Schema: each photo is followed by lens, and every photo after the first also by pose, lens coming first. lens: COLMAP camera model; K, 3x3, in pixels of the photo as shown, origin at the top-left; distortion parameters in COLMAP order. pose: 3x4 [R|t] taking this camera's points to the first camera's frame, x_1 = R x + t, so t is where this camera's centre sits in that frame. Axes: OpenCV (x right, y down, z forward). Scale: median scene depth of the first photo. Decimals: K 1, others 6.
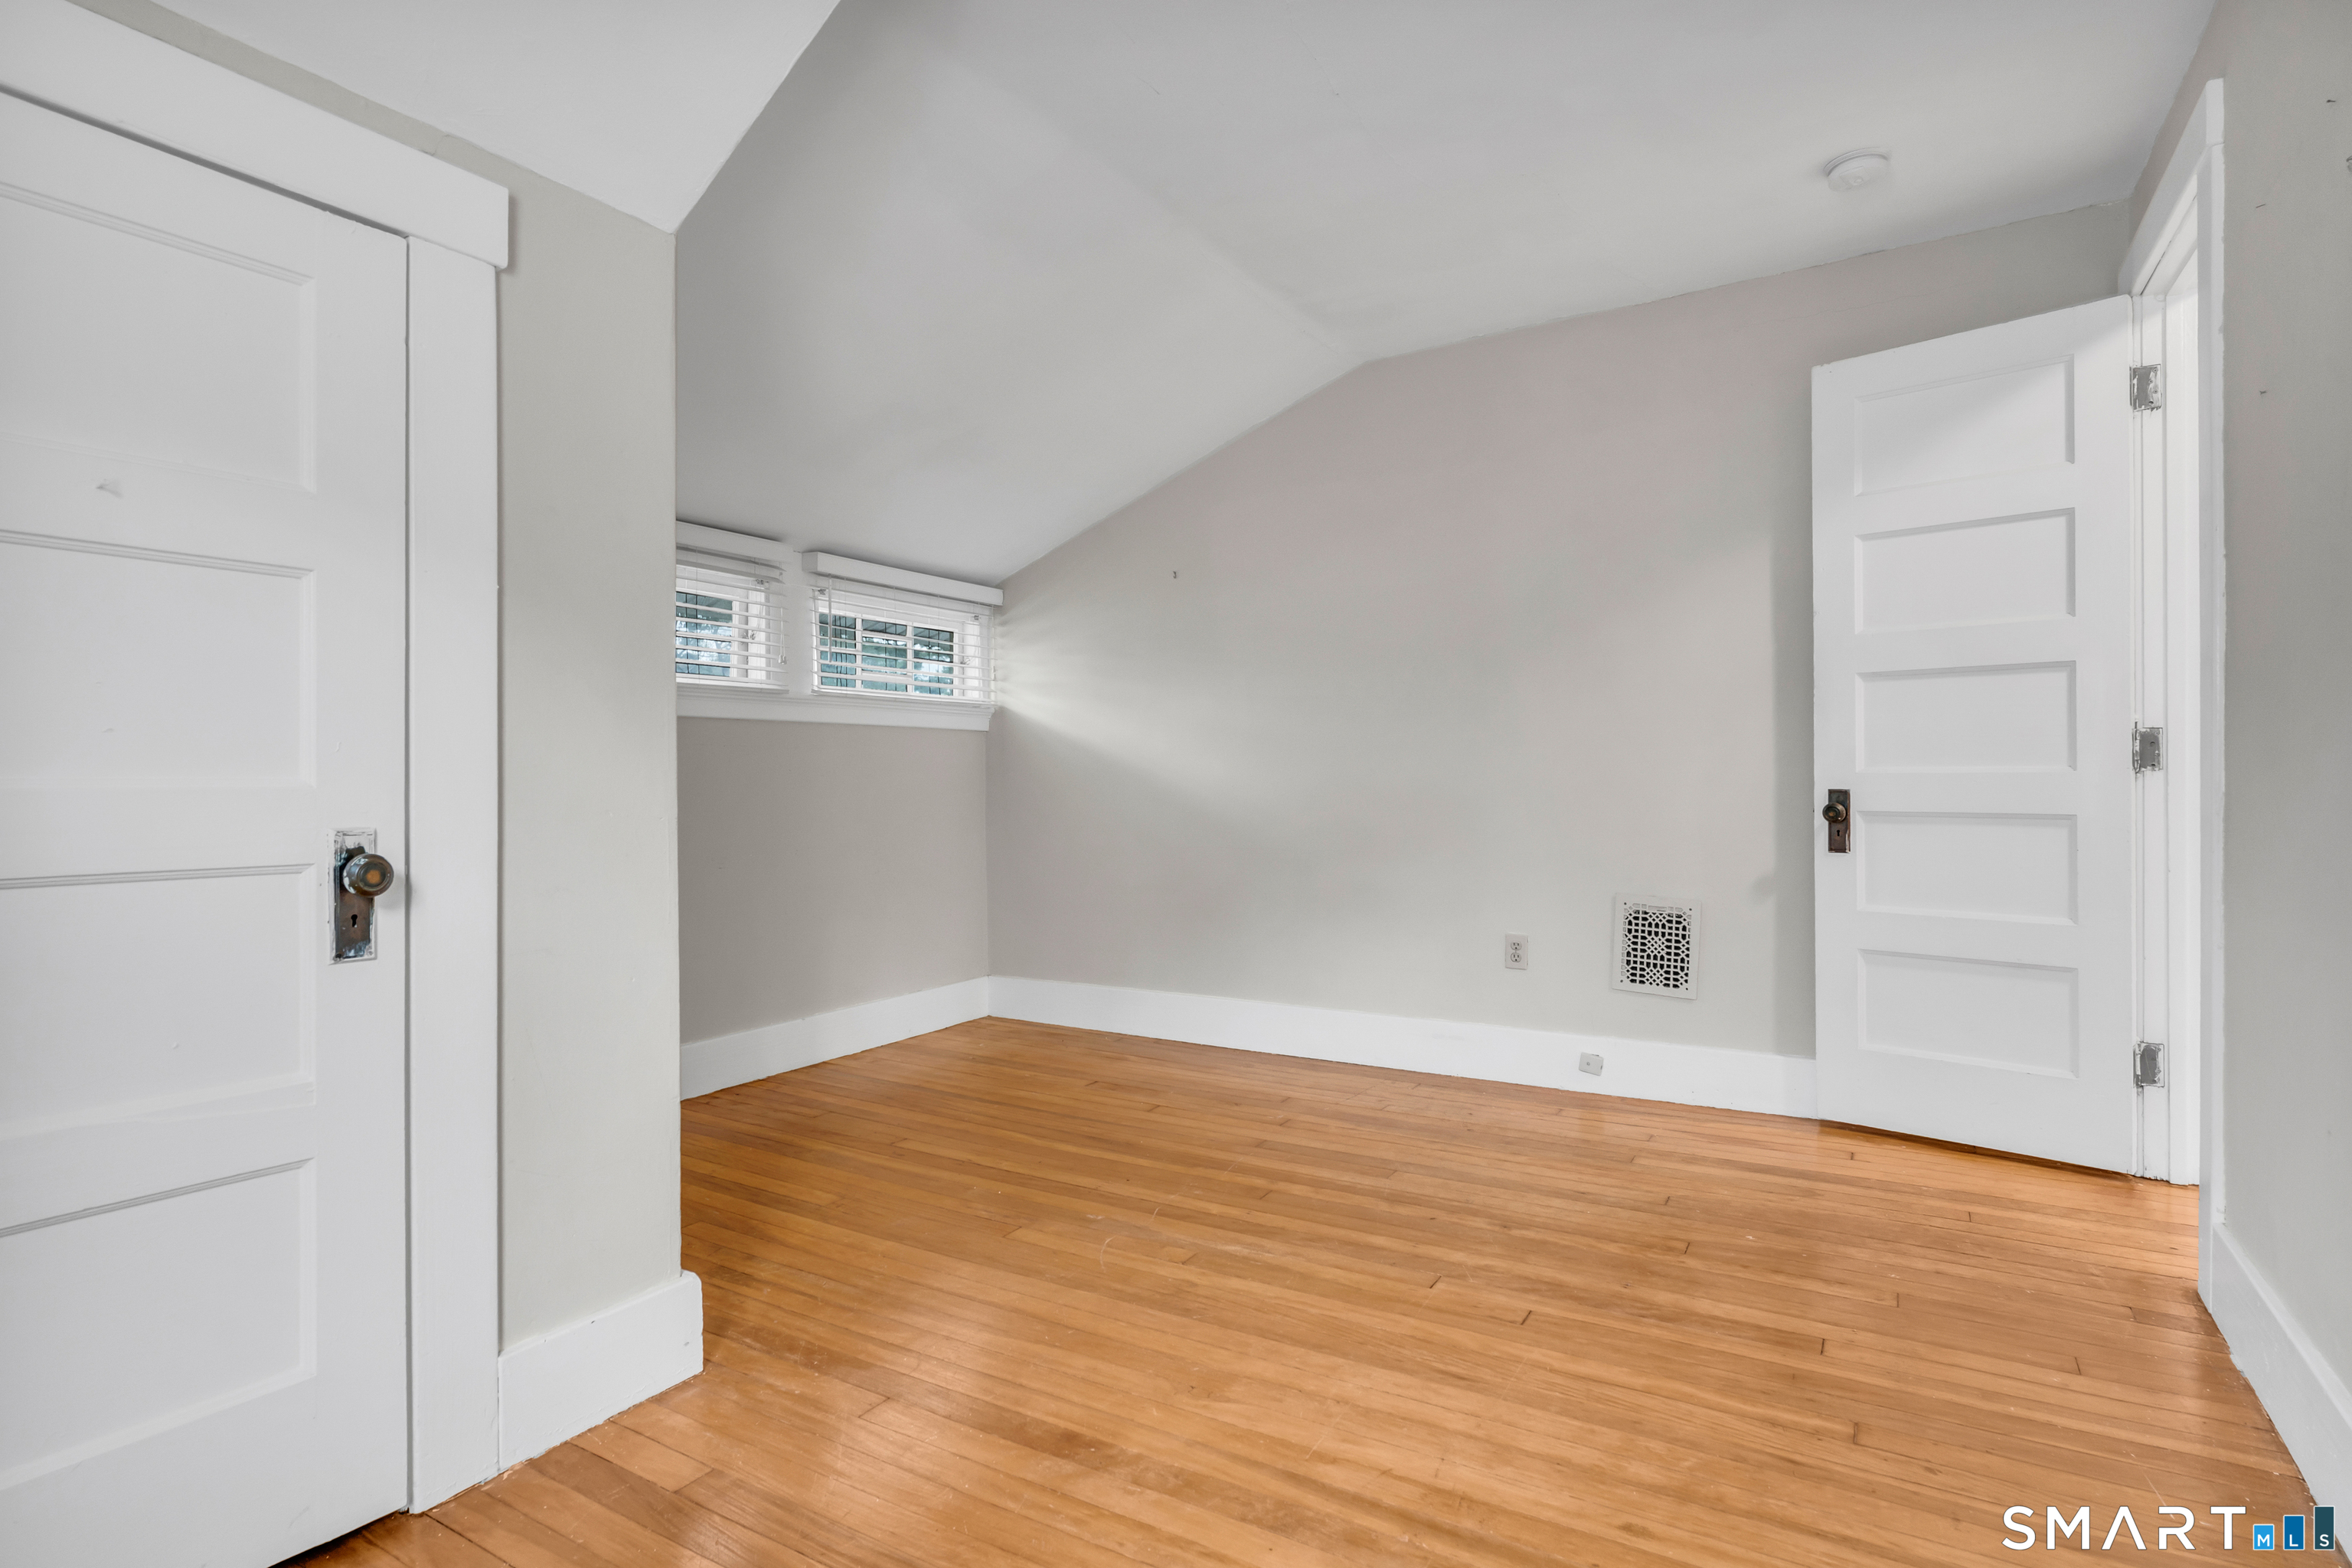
lens RADIAL K [[1195.7, 0, 1154.8], [0, 1195.7, 774.9], [0, 0, 1]] dist [0.002603, 0.000129]
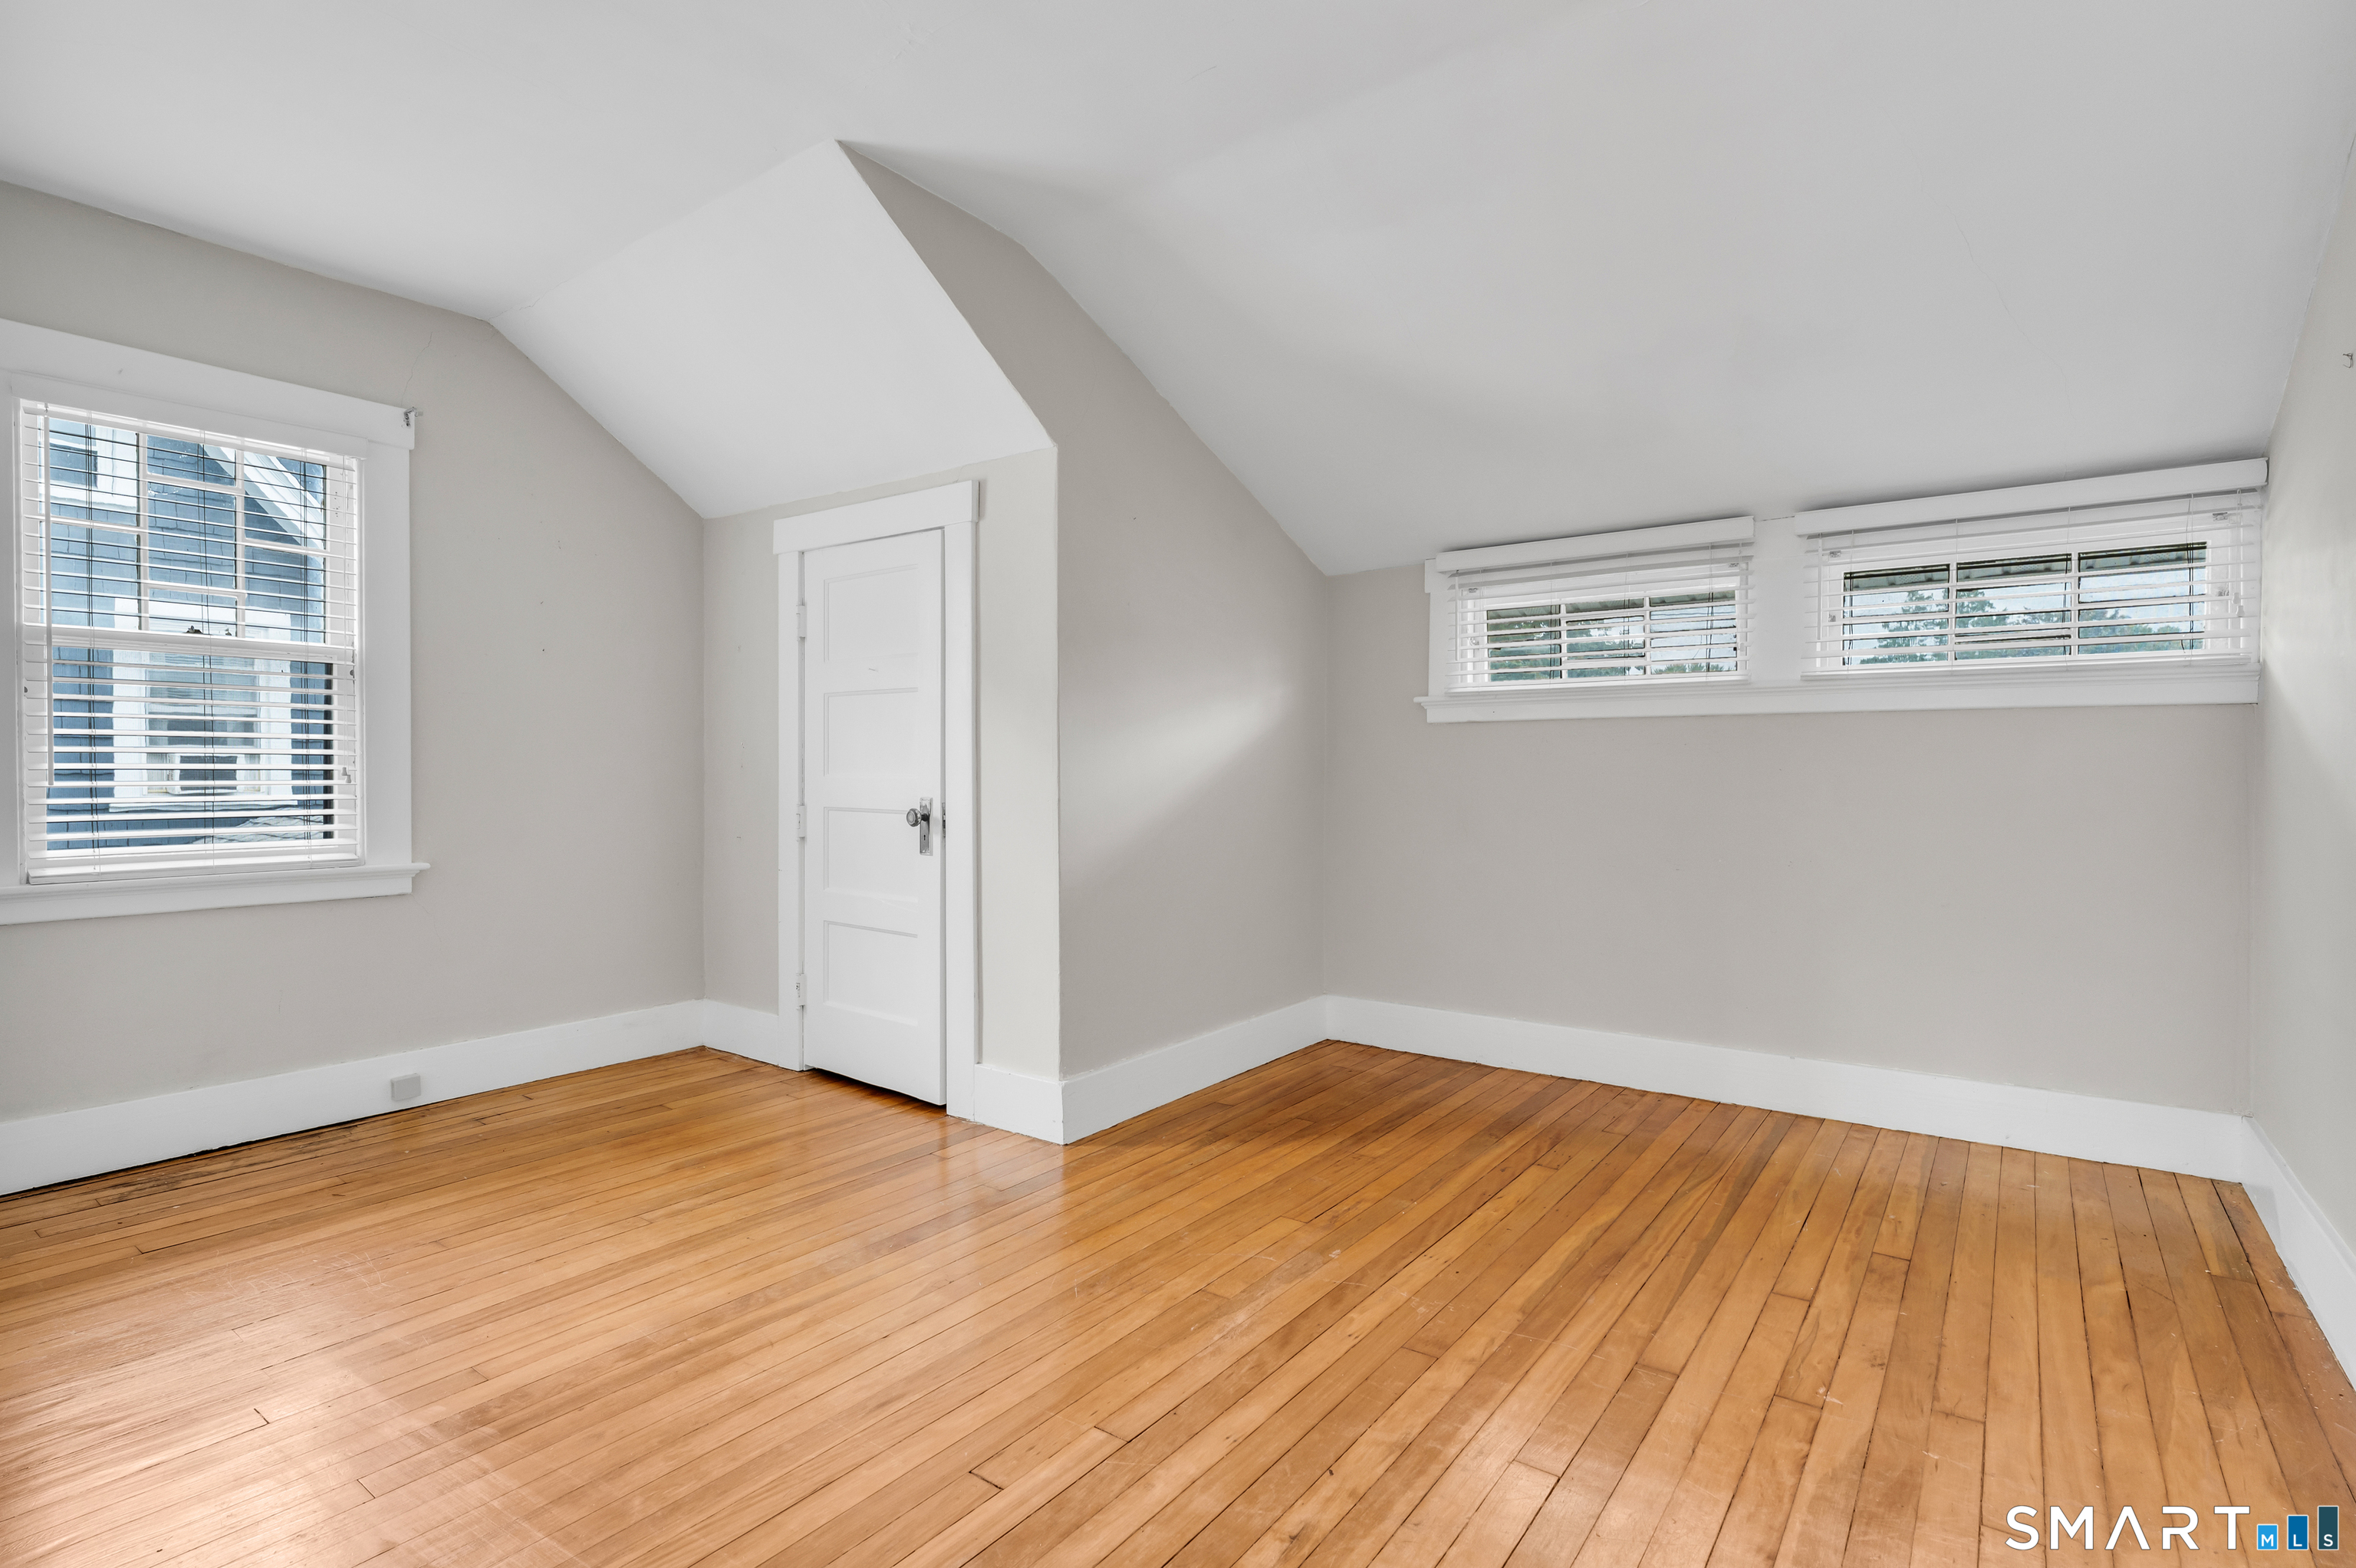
lens RADIAL K [[1124.7, 0, 1178.0], [0, 1124.7, 784.0], [0, 0, 1]] dist [0.002871, -0.000080]
pose [[-0.088410, 0.013450, -0.995993, 0.841552], [0.001892, 0.999909, 0.013335, -0.003128], [0.996082, -0.000705, -0.088427, 0.985230]]
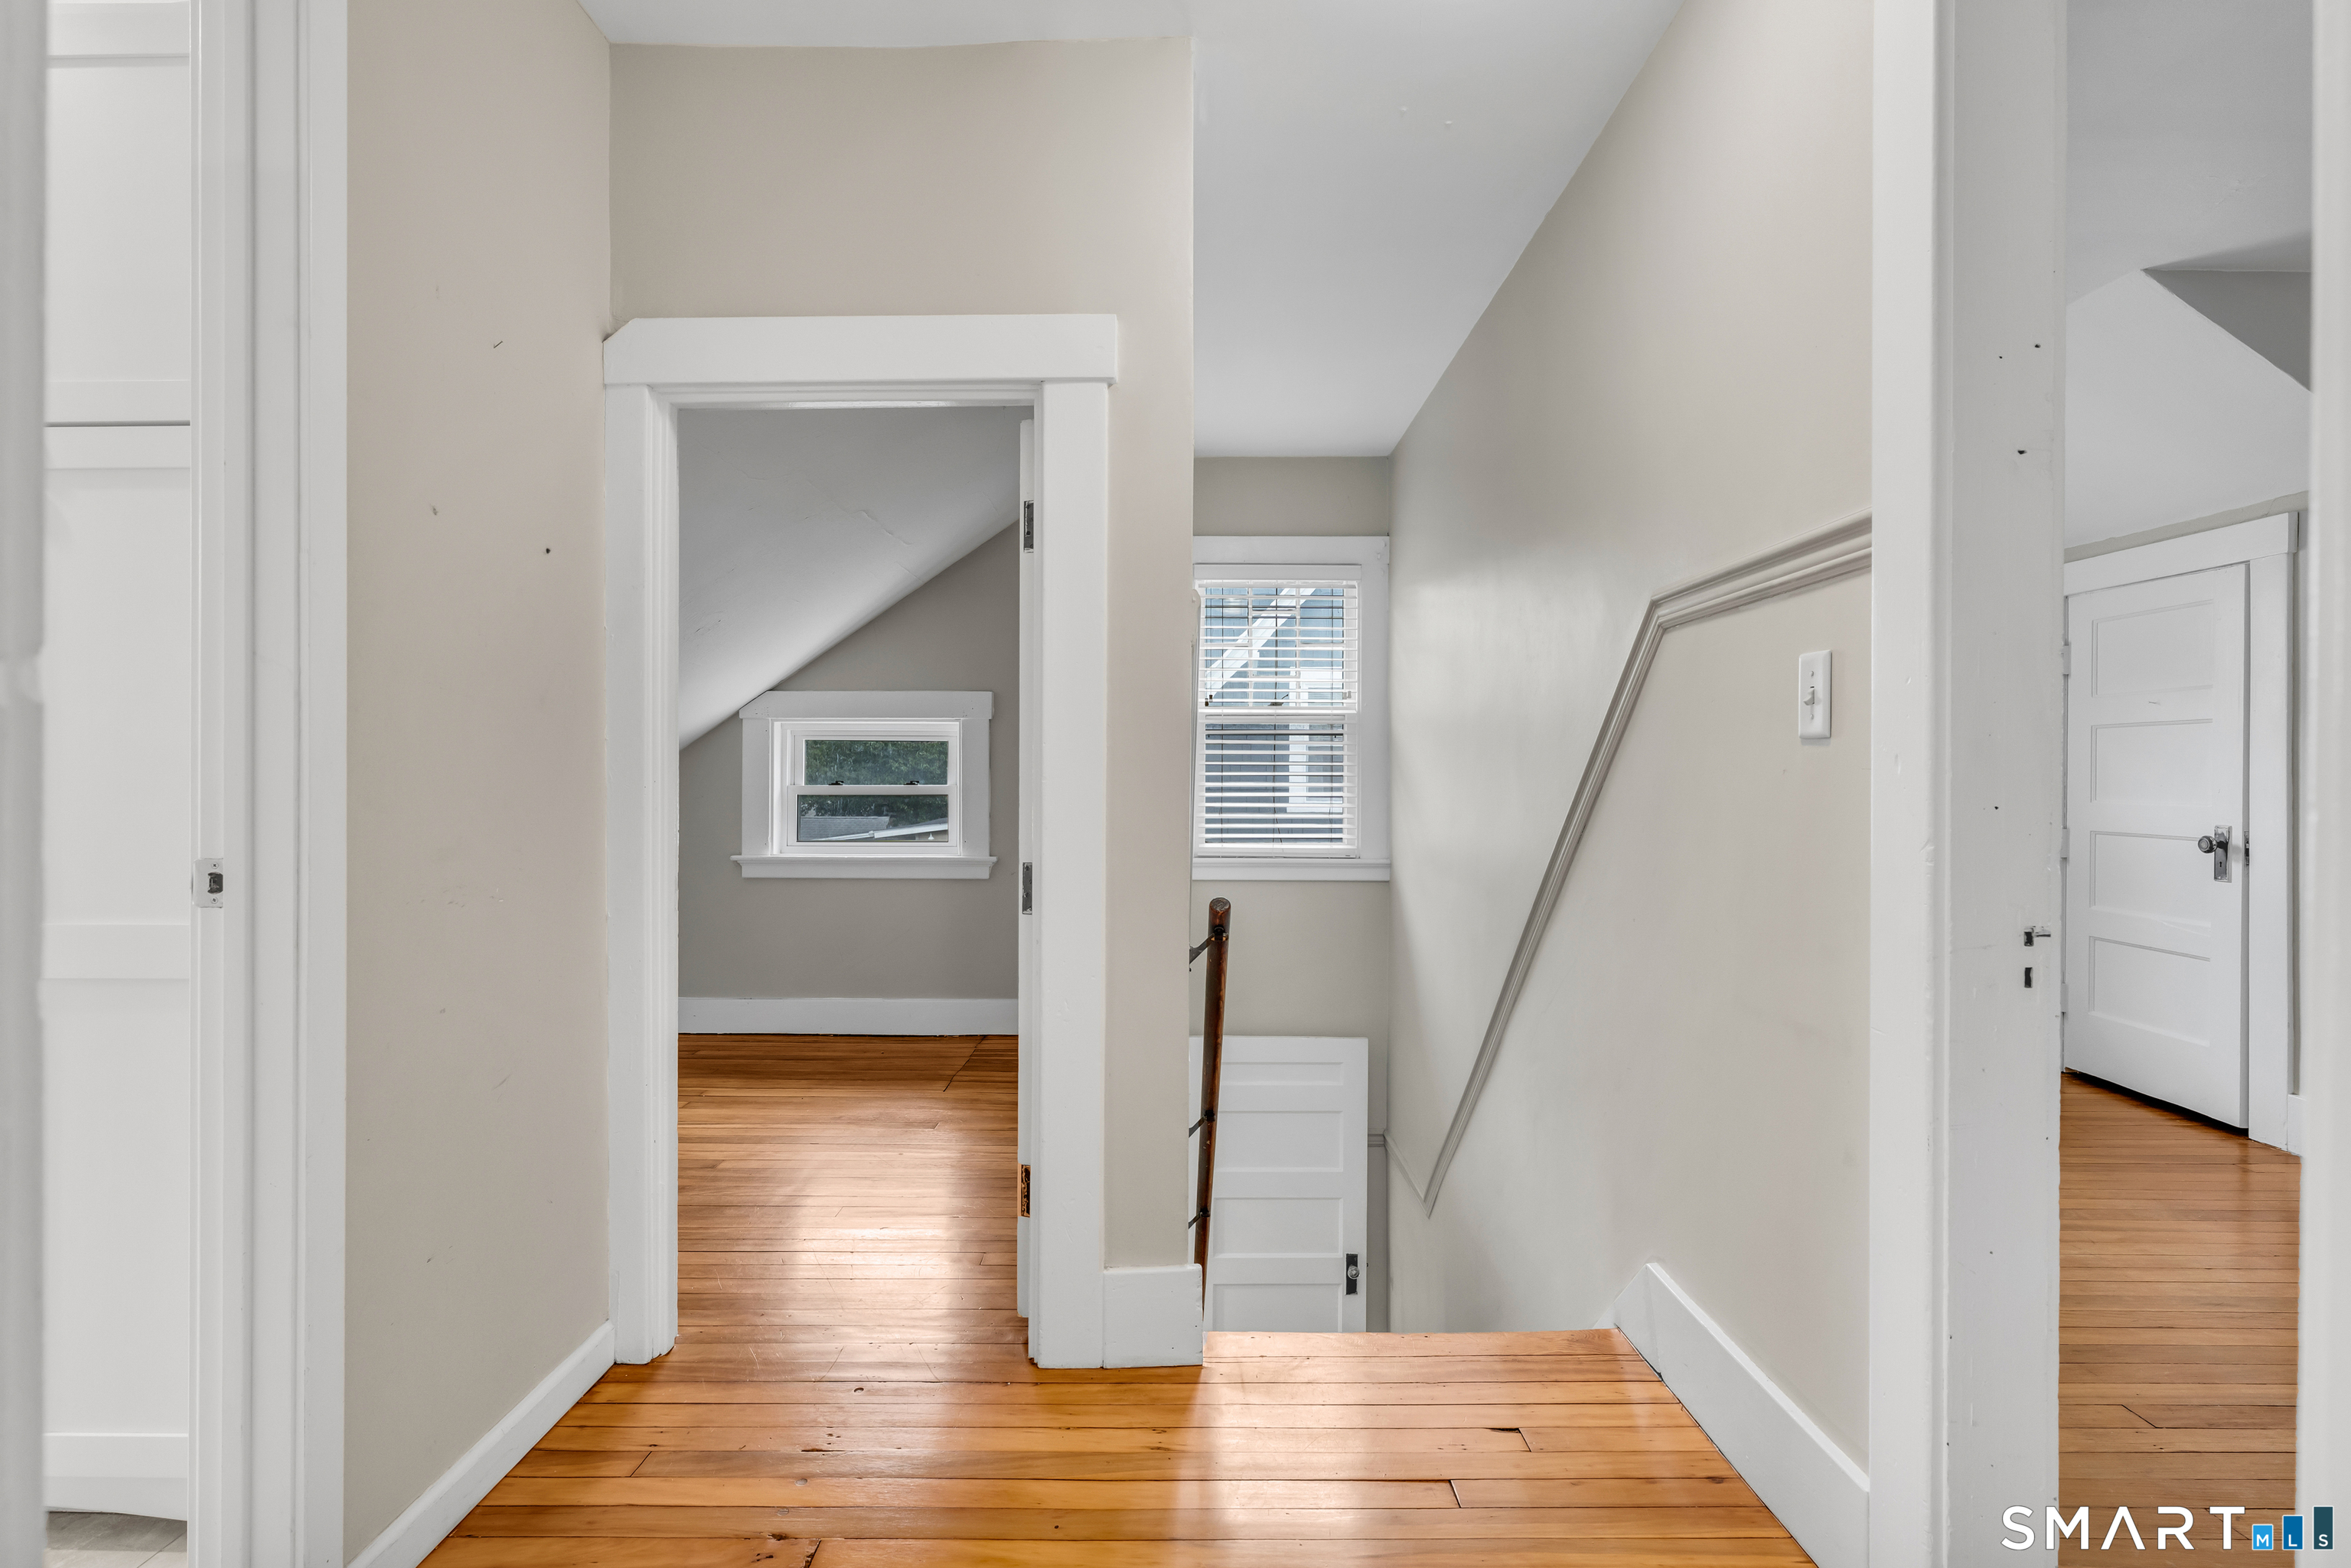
lens RADIAL K [[1122.4, 0, 1175.5], [0, 1122.4, 784.0], [0, 0, 1]] dist [0.002871, -0.000080]
pose [[-0.853069, 0.004416, -0.521780, 1.321757], [0.003051, 0.999989, 0.003475, -0.028071], [0.521790, 0.001372, -0.853073, 1.070038]]
